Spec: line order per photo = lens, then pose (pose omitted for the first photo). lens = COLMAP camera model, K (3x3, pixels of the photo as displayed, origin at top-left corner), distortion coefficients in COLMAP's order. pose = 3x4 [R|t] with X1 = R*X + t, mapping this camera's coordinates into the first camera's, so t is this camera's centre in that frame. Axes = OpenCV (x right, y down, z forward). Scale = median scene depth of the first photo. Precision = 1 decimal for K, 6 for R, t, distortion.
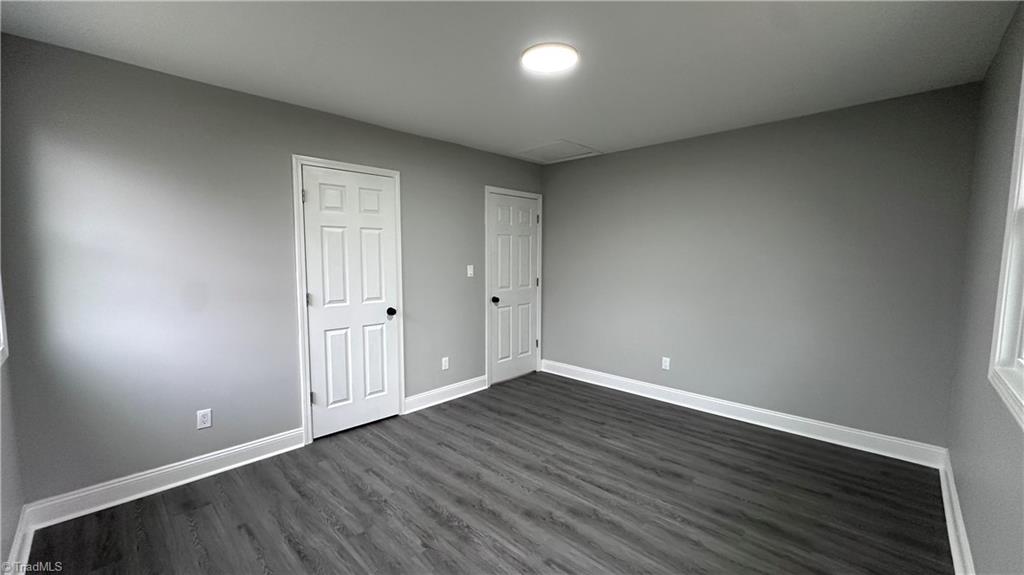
lens RADIAL K [[408.9, 0, 512.3], [0, 408.9, 288.0], [0, 0, 1]] dist [-0.002900, 0.000073]
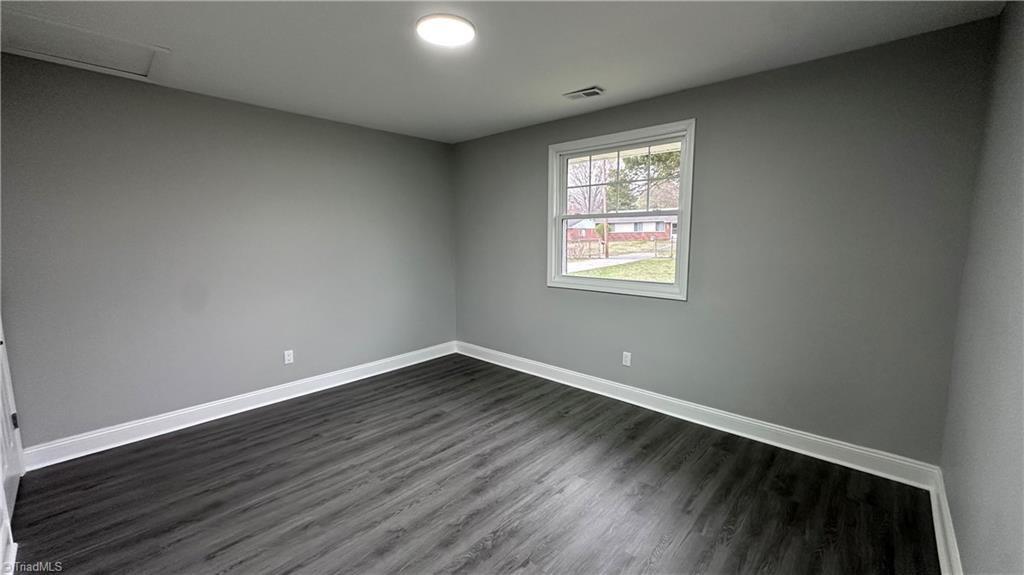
lens RADIAL K [[408.9, 0, 512.3], [0, 408.9, 288.0], [0, 0, 1]] dist [-0.002900, 0.000073]
pose [[-0.023718, -0.125353, 0.991829, -0.704675], [0.085824, 0.988190, 0.126945, -0.054500], [-0.996028, 0.088133, -0.012680, 0.681400]]
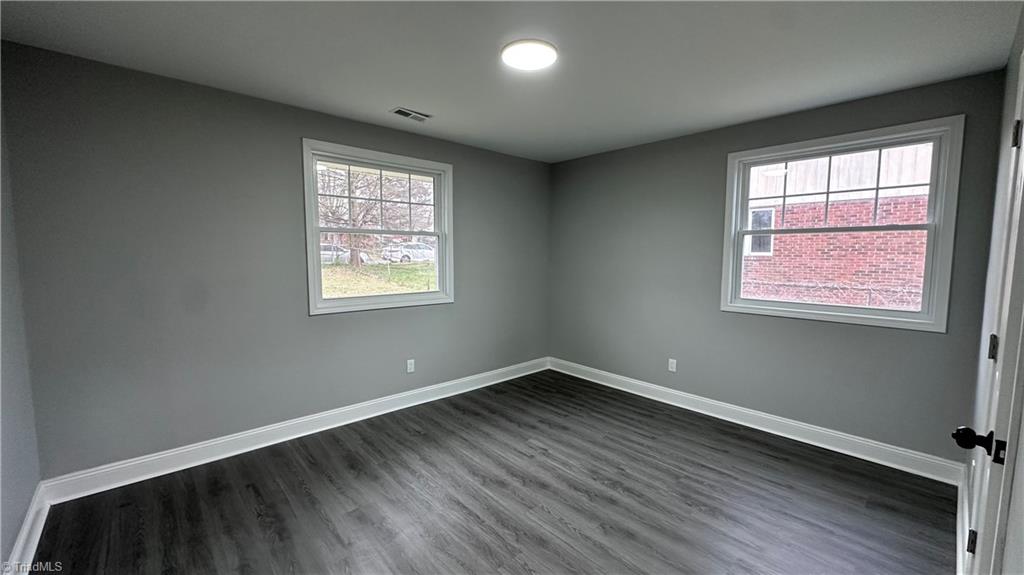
lens RADIAL K [[408.9, 0, 512.3], [0, 408.9, 288.0], [0, 0, 1]] dist [-0.002900, 0.000073]
pose [[-0.997900, -0.011893, 0.063674, 0.046907], [-0.000982, 0.985665, 0.168712, -0.128768], [-0.064768, 0.168295, -0.983607, 1.554339]]
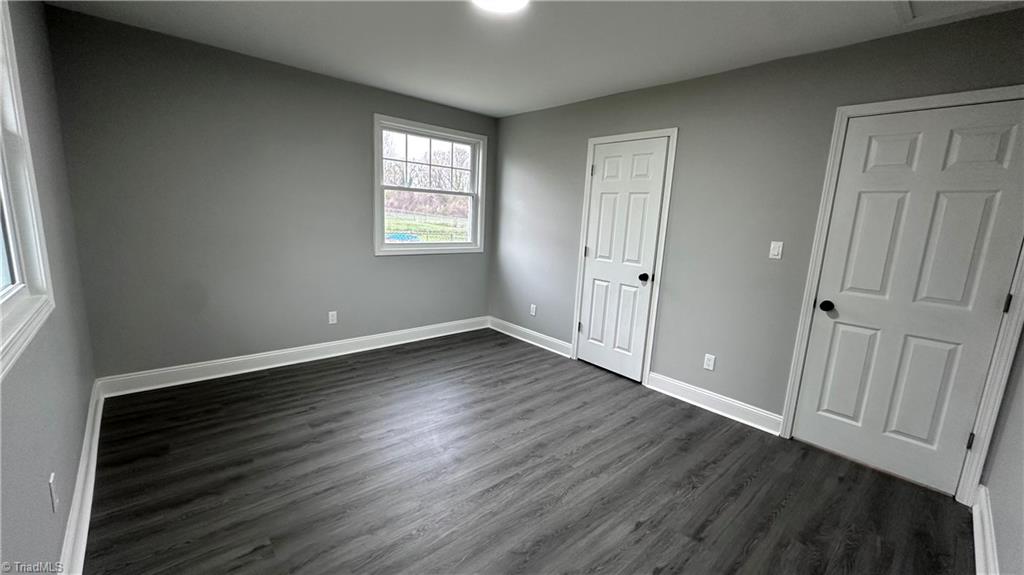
lens RADIAL K [[408.9, 0, 512.3], [0, 408.9, 288.0], [0, 0, 1]] dist [-0.002900, 0.000073]
pose [[-0.068606, 0.170472, -0.982971, 0.837617], [-0.133571, 0.974852, 0.178387, -0.060634], [0.988662, 0.143535, -0.044110, 0.871832]]
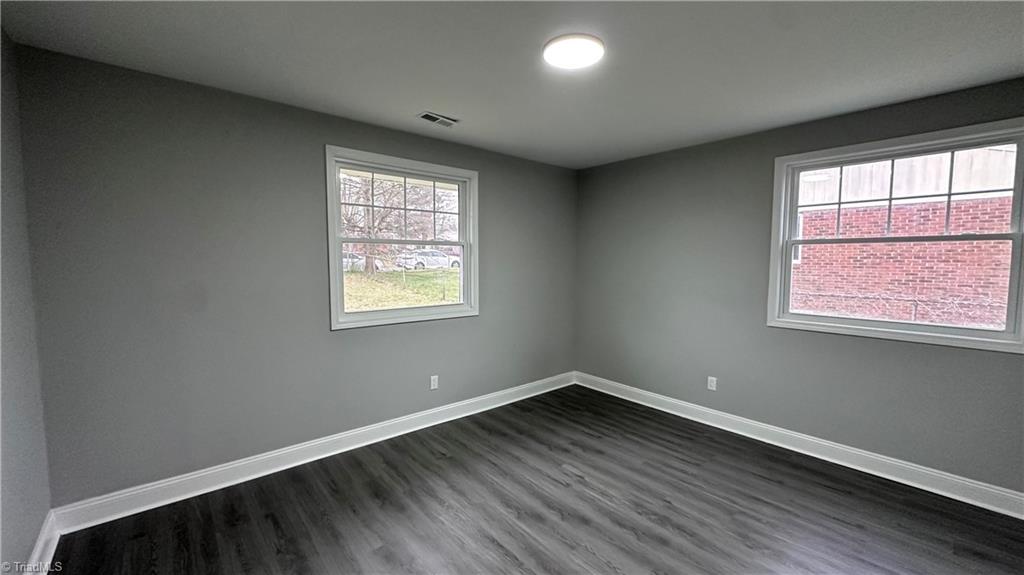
lens RADIAL K [[408.9, 0, 512.3], [0, 408.9, 288.0], [0, 0, 1]] dist [-0.002900, 0.000073]
pose [[-0.995618, -0.012168, 0.092719, 0.101859], [0.002218, 0.988148, 0.153488, -0.136446], [-0.093488, 0.153021, -0.983791, 1.491208]]
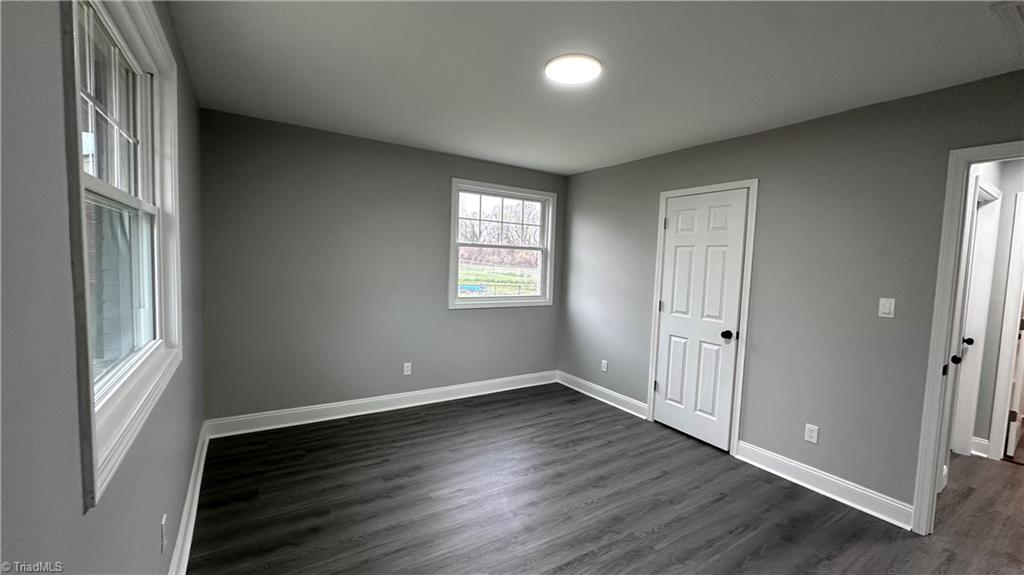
lens RADIAL K [[408.9, 0, 512.3], [0, 408.9, 288.0], [0, 0, 1]] dist [-0.002900, 0.000073]
pose [[-0.226734, 0.052863, -0.972521, 0.835664], [-0.118410, 0.989623, 0.081399, -0.075951], [0.966732, 0.133612, -0.218122, 0.856572]]
